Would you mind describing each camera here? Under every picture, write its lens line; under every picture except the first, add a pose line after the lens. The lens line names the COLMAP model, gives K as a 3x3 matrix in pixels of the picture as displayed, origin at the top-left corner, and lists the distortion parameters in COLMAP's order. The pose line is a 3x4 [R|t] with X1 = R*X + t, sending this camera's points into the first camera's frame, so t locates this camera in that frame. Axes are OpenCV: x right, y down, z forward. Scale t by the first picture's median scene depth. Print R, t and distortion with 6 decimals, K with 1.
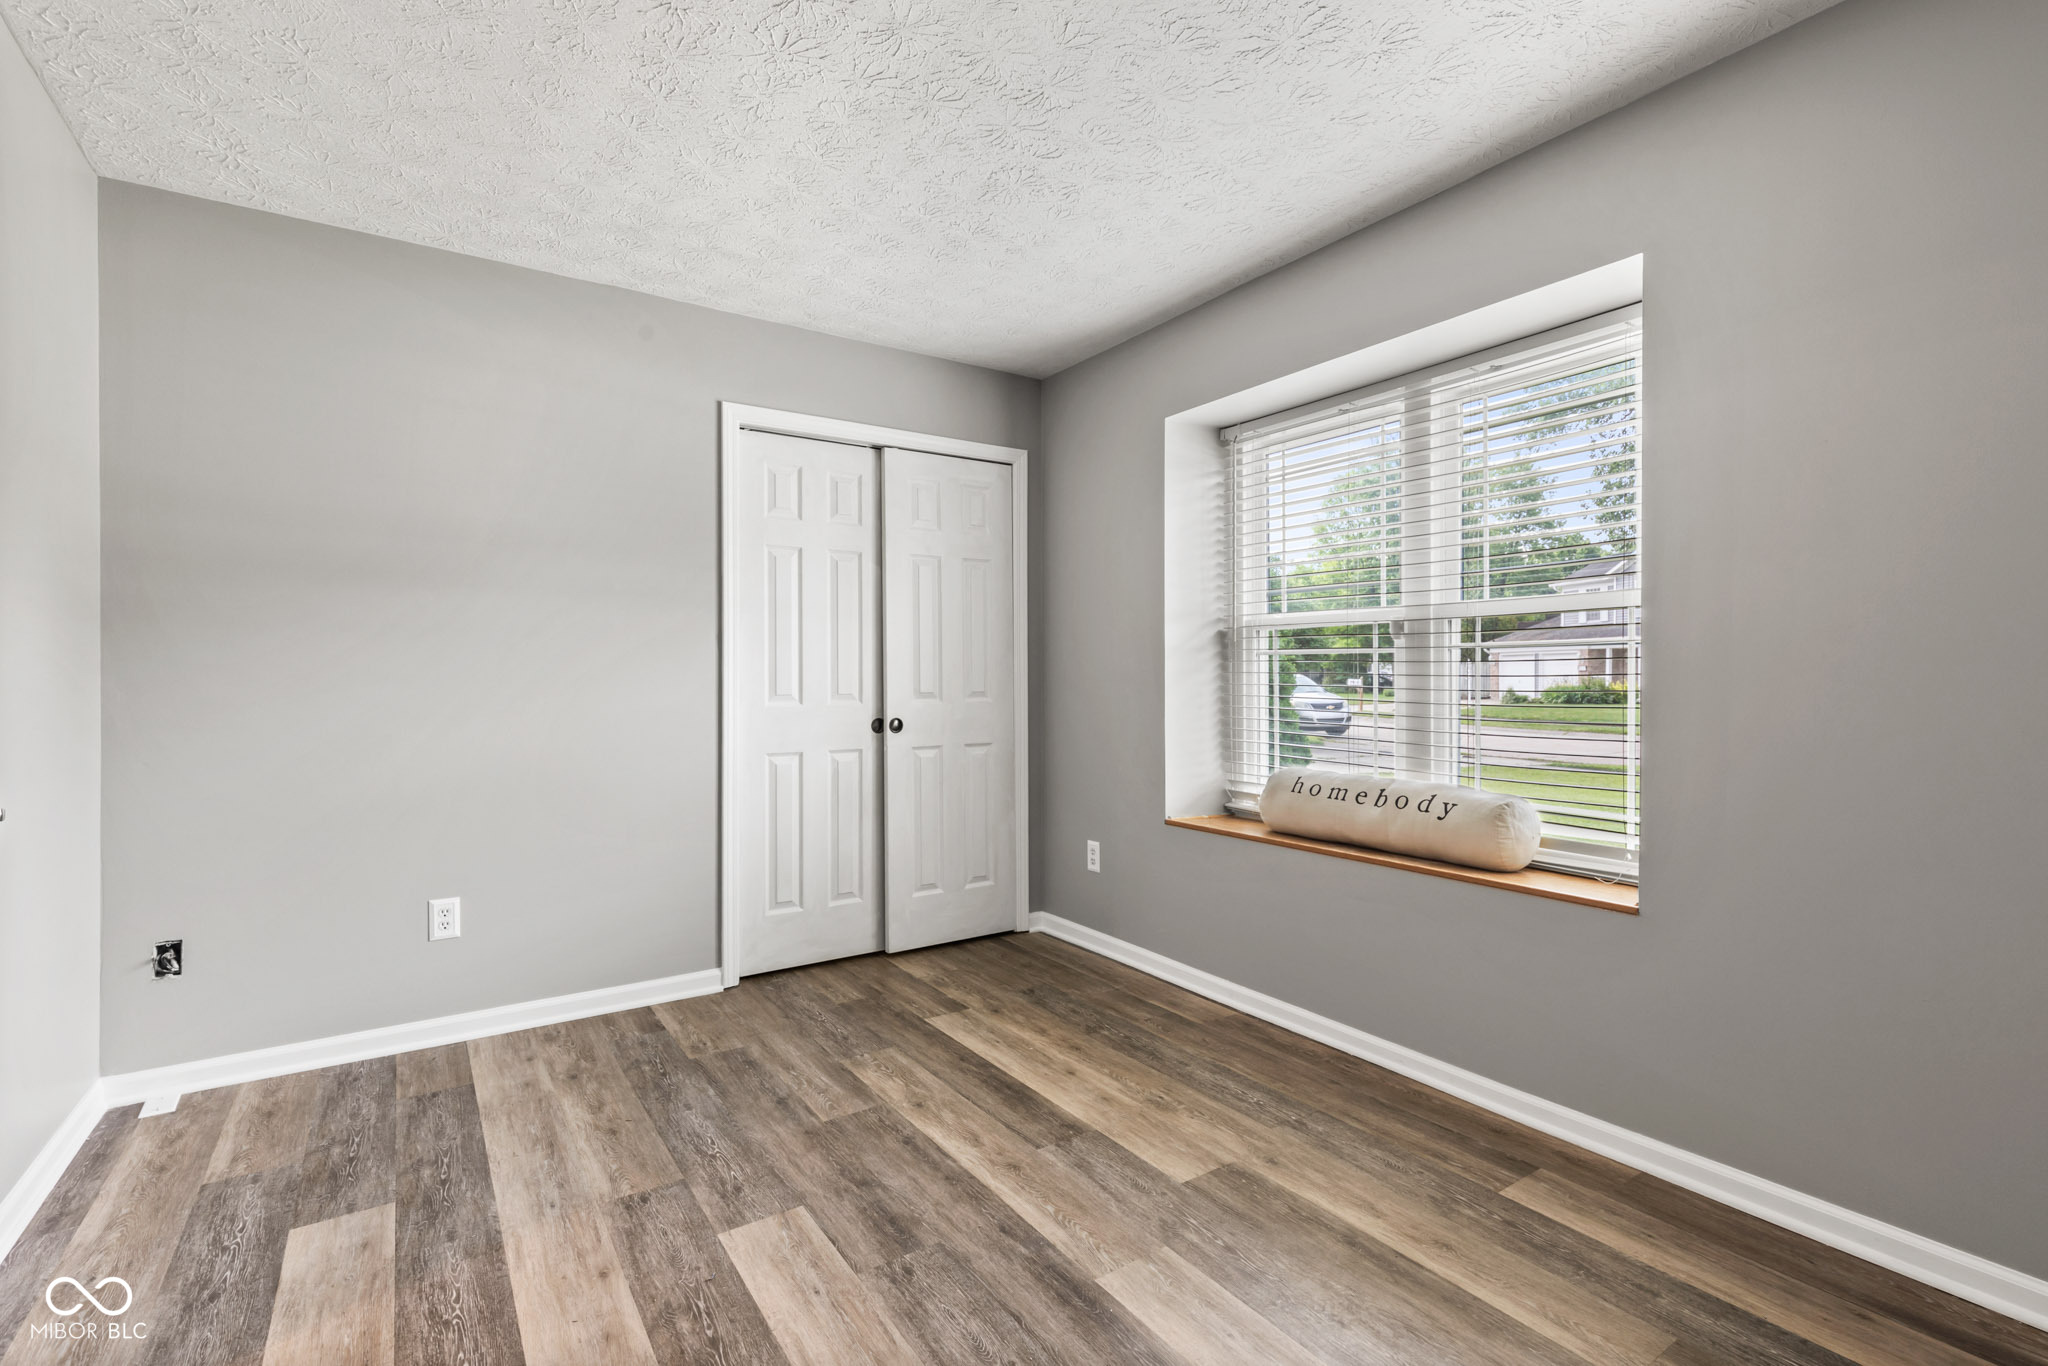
lens RADIAL K [[934.7, 0, 1025.0], [0, 934.7, 673.7], [0, 0, 1]] dist [0.004086, -0.000170]
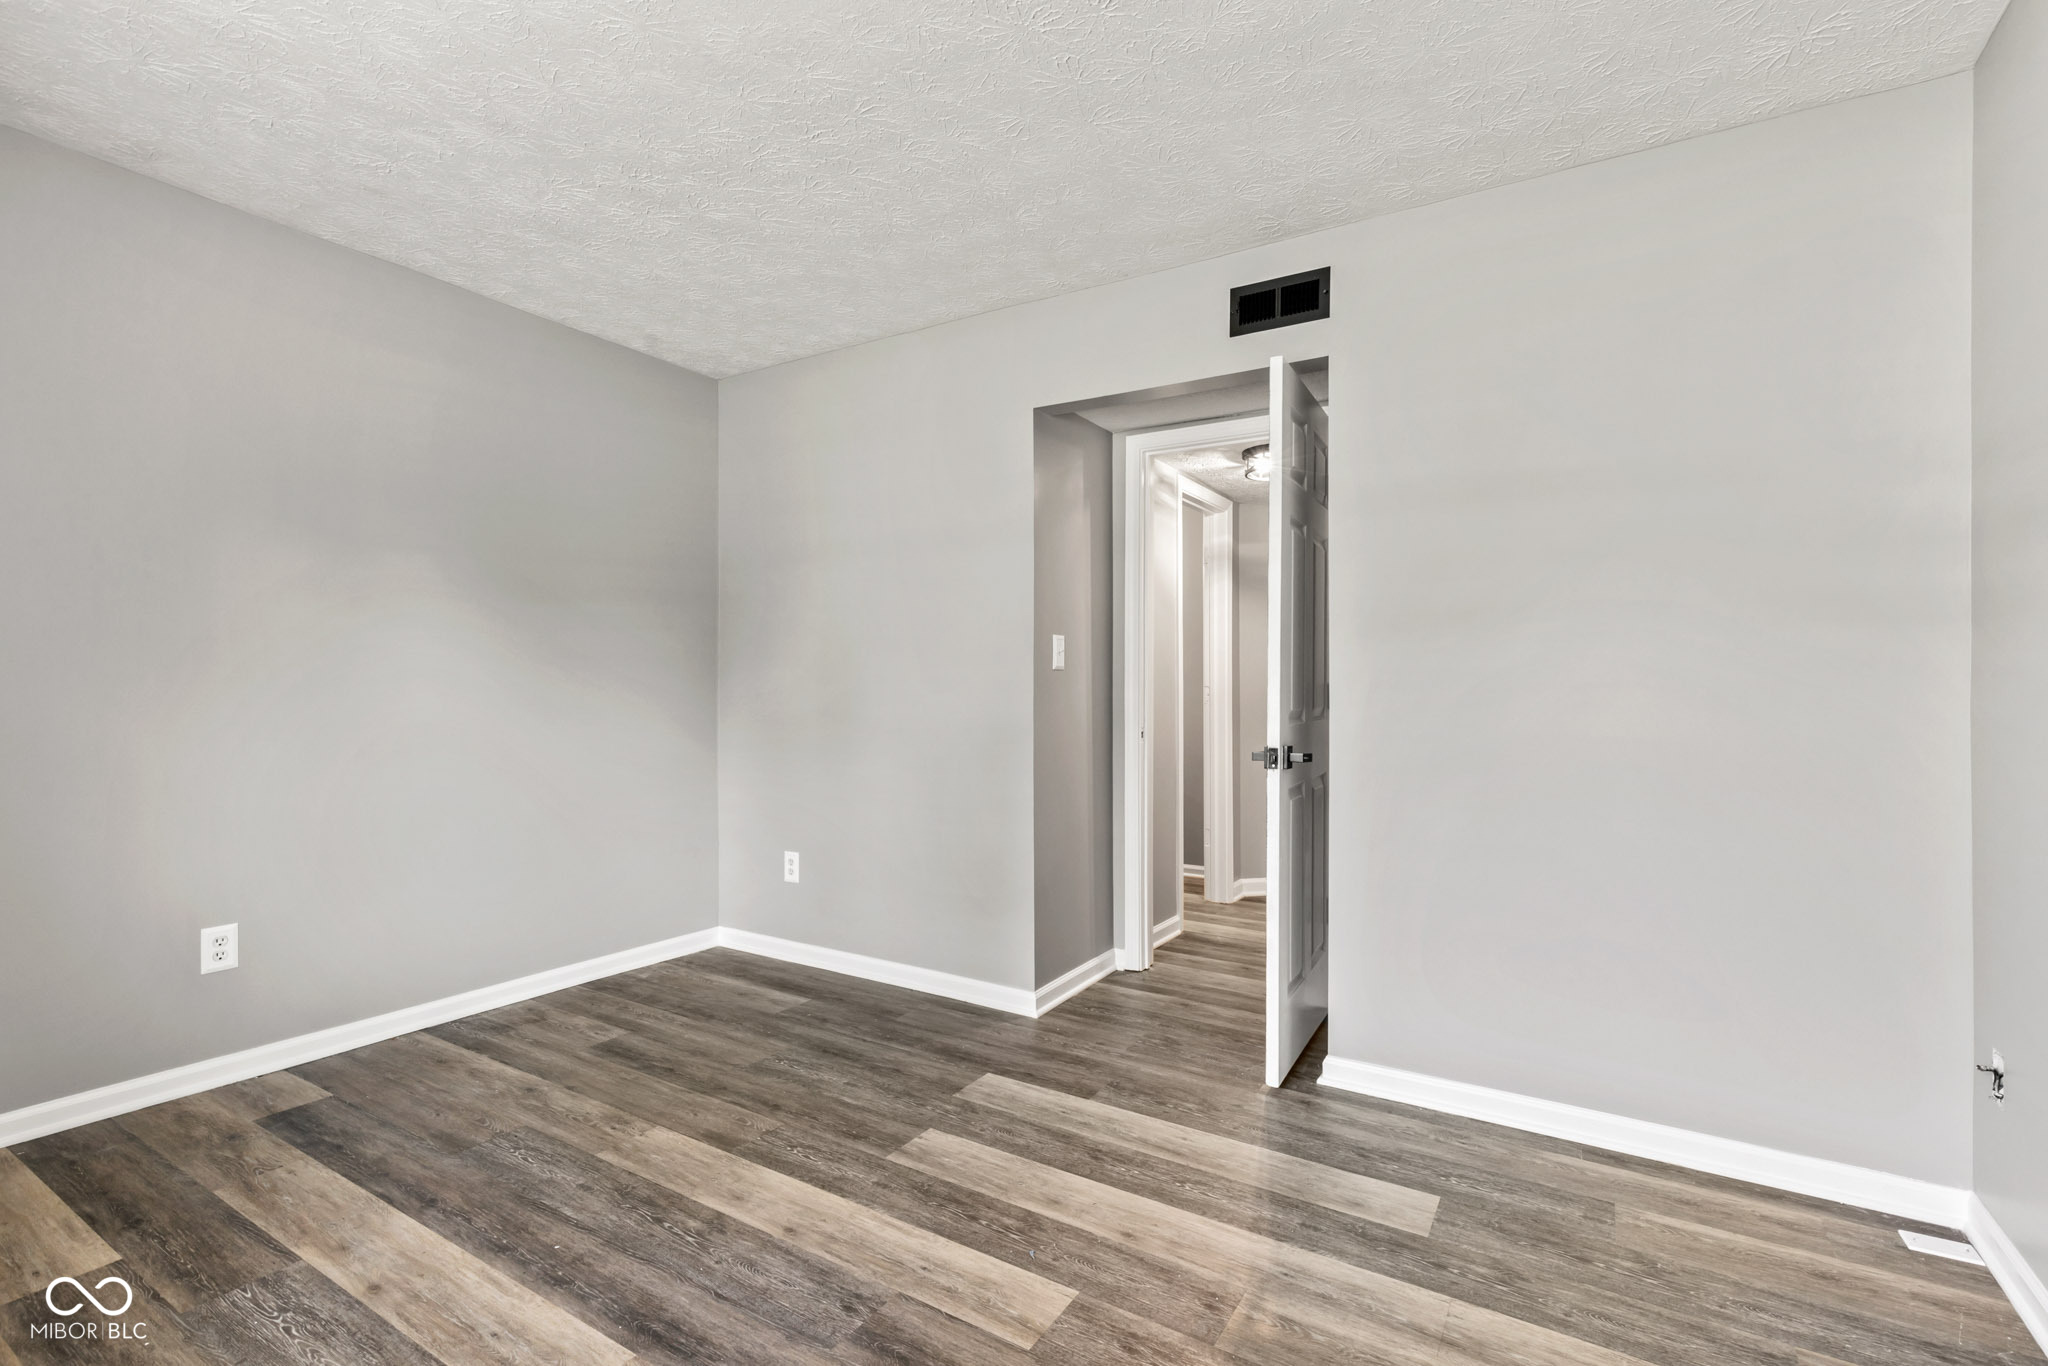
lens RADIAL K [[918.7, 0, 1031.3], [0, 918.7, 685.8], [0, 0, 1]] dist [0.005609, -0.000741]
pose [[-0.908016, -0.002620, -0.418927, 0.071889], [-0.003968, 0.999989, 0.002346, 0.002173], [0.418917, 0.003792, -0.908017, 1.375313]]
